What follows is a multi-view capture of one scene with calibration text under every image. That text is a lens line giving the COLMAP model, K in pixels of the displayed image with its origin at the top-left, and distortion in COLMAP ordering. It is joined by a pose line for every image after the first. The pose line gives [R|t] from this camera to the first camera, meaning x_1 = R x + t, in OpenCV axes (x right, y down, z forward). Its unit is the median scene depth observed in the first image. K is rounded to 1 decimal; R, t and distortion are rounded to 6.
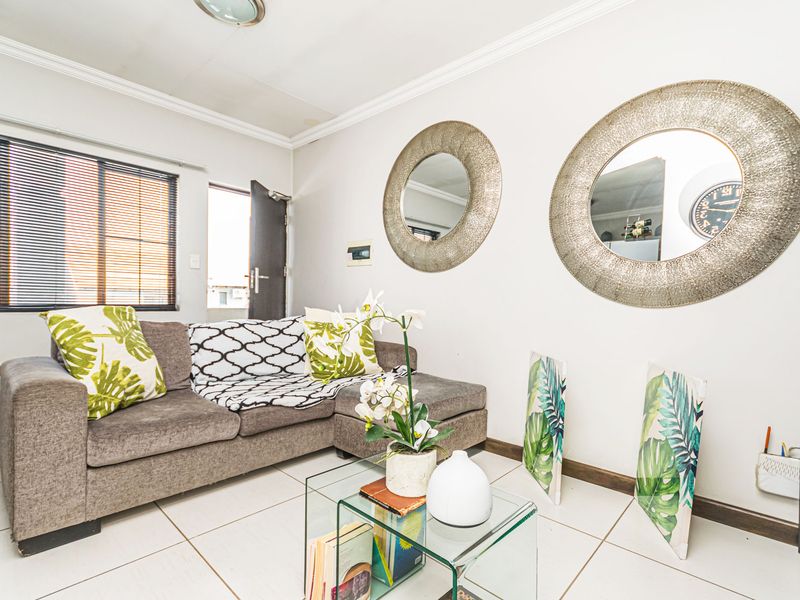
lens RADIAL K [[396.2, 0, 405.2], [0, 396.2, 301.4], [0, 0, 1]] dist [0.024267, -0.001064]
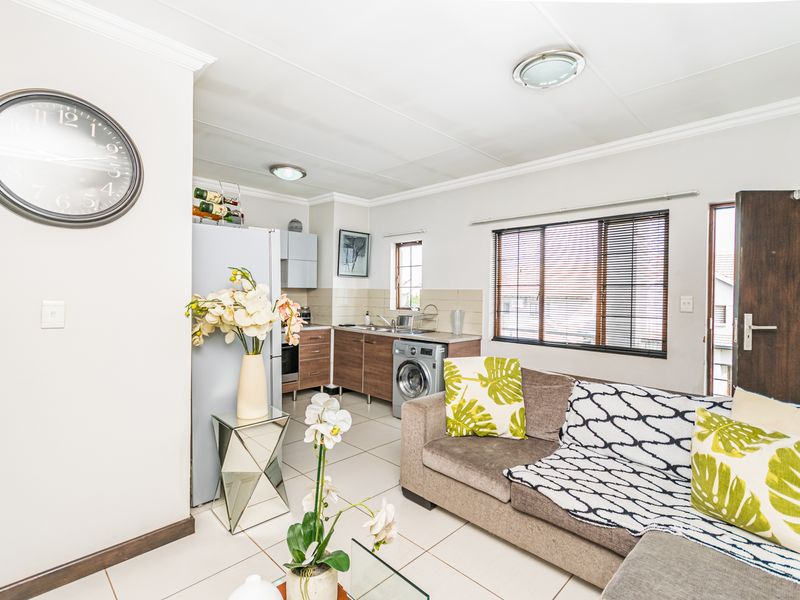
lens RADIAL K [[396.2, 0, 405.2], [0, 396.2, 301.4], [0, 0, 1]] dist [0.024267, -0.001064]
pose [[-0.014074, 0.000137, -0.999901, 0.600947], [-0.015910, 0.999873, 0.000361, -0.172694], [0.999774, 0.015913, -0.014070, 0.735866]]
